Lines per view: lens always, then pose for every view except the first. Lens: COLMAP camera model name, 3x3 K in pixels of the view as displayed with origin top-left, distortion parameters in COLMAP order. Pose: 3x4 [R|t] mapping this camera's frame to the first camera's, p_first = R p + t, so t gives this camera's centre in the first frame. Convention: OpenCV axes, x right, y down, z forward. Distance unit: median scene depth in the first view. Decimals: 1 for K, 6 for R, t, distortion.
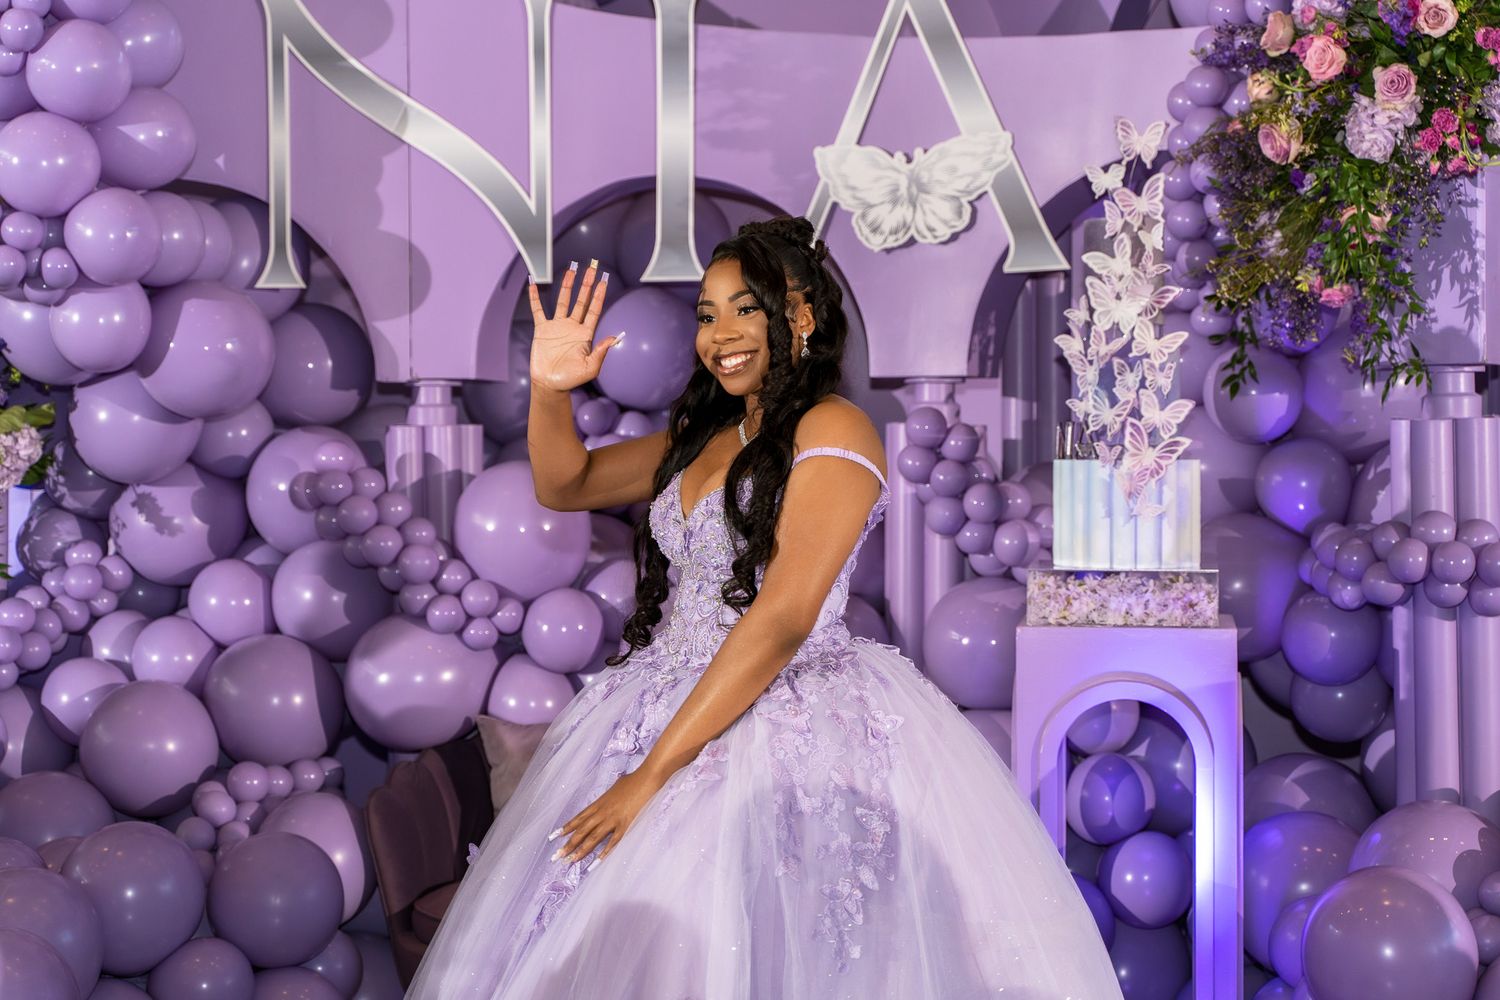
lens RADIAL K [[2498.4, 0, 810.4], [0, 2498.4, 495.8], [0, 0, 1]] dist [0.025645, 0.055049]
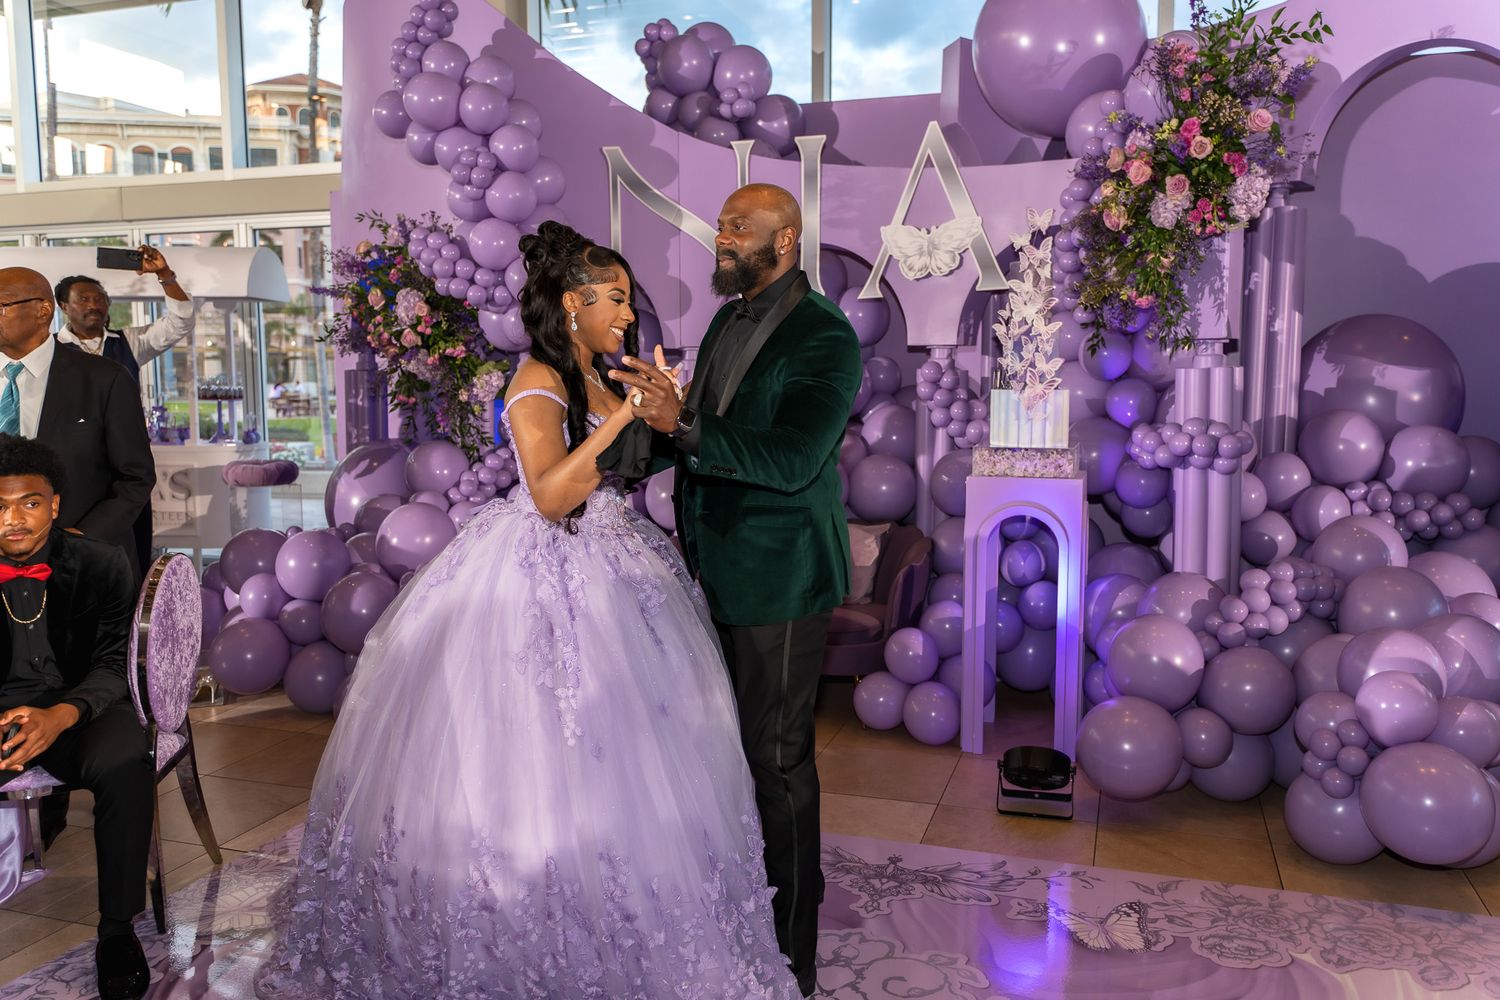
lens RADIAL K [[1189.2, 0, 750.0], [0, 1189.2, 500.0], [0, 0, 1]] dist [0.000399, 0.003741]
pose [[0.984793, 0.019216, -0.172665, 0.075252], [-0.004289, 0.996250, 0.086411, -0.008003], [0.173678, -0.084357, 0.981183, 0.064683]]
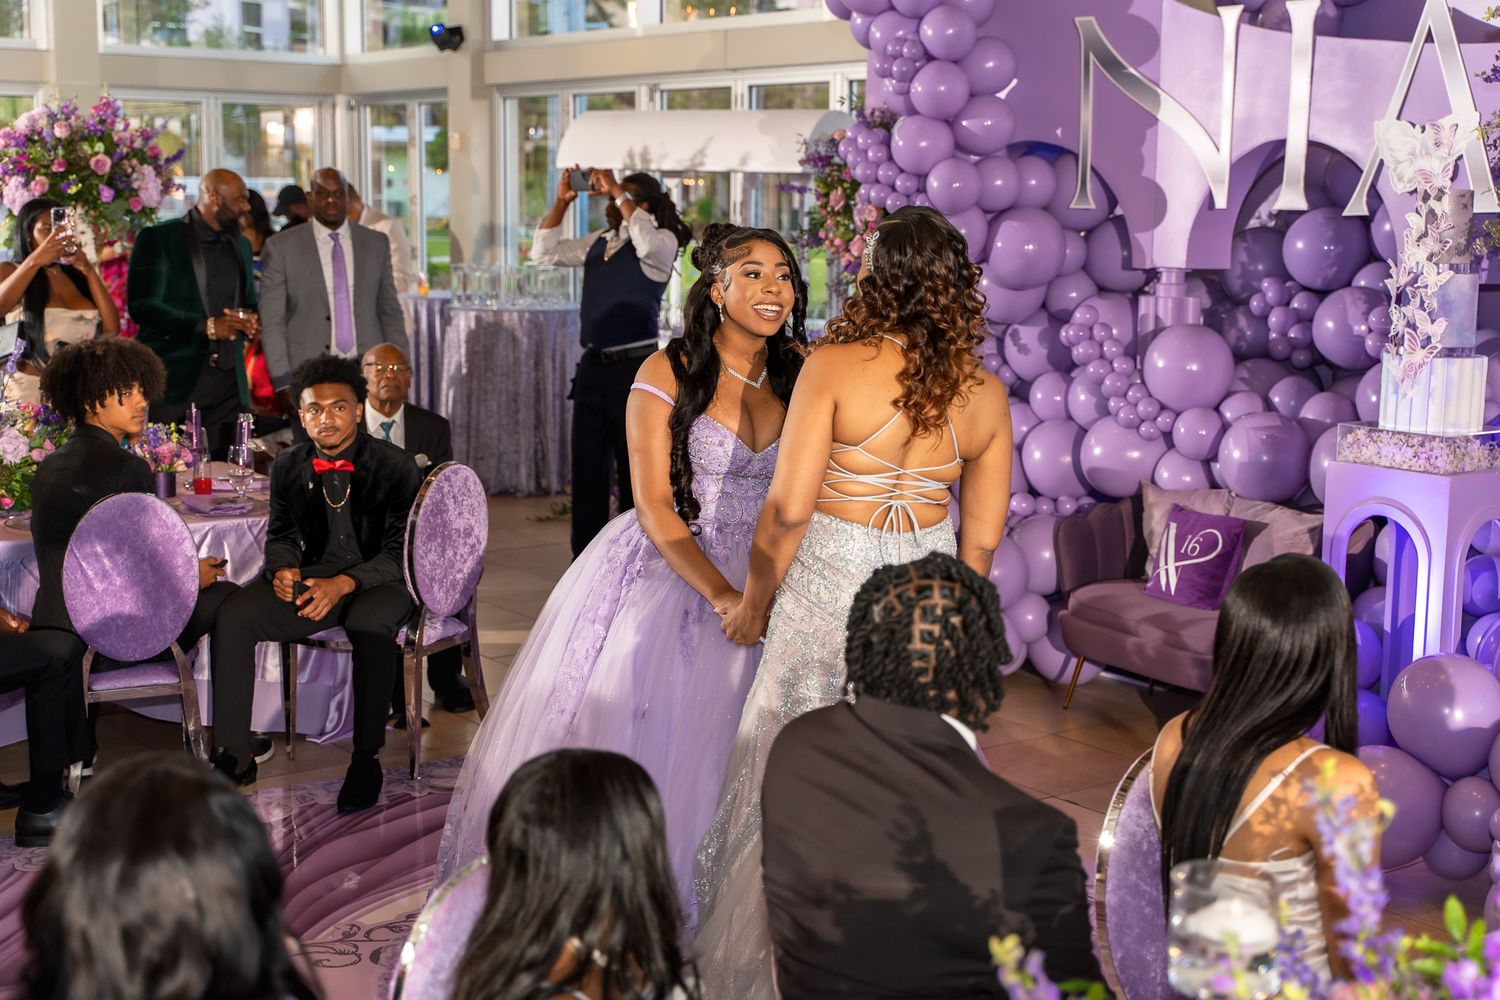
lens RADIAL K [[2063.9, 0, 750.0], [0, 2063.9, 500.0], [0, 0, 1]] dist [0.020604, 0.005276]
pose [[0.705031, 0.119110, -0.699102, 0.708690], [-0.033975, 0.990336, 0.134466, -0.080624], [0.708362, -0.071051, 0.702264, -0.141332]]
